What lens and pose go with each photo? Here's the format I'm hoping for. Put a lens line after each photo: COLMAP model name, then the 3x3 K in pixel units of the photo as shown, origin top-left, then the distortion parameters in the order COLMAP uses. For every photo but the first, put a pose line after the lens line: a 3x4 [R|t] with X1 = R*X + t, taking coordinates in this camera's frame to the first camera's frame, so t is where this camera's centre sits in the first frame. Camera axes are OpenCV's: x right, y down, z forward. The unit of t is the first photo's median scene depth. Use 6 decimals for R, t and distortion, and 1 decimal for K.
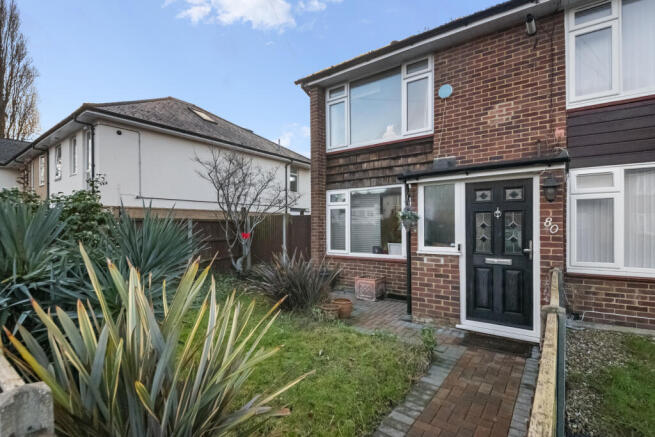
lens RADIAL K [[311.6, 0, 327.2], [0, 311.6, 223.0], [0, 0, 1]] dist [-0.000666, -0.000089]
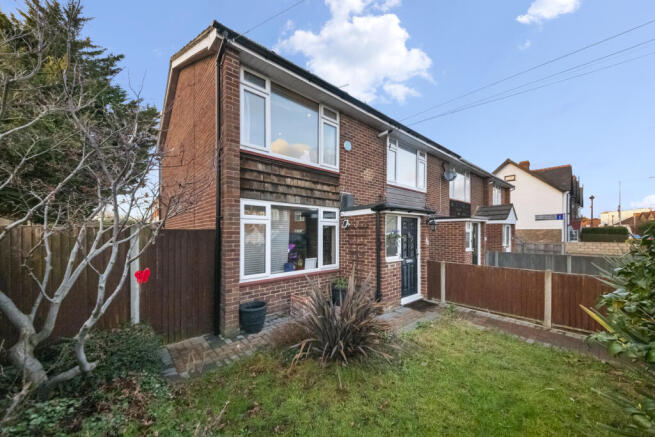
lens RADIAL K [[234.1, 0, 325.6], [0, 234.1, 233.3], [0, 0, 1]] dist [0.000217, 0.000009]
pose [[0.208713, 0.013824, 0.977879, -0.591263], [-0.003296, 0.999904, -0.013432, -0.013842], [-0.977971, -0.000419, 0.208739, 0.780056]]
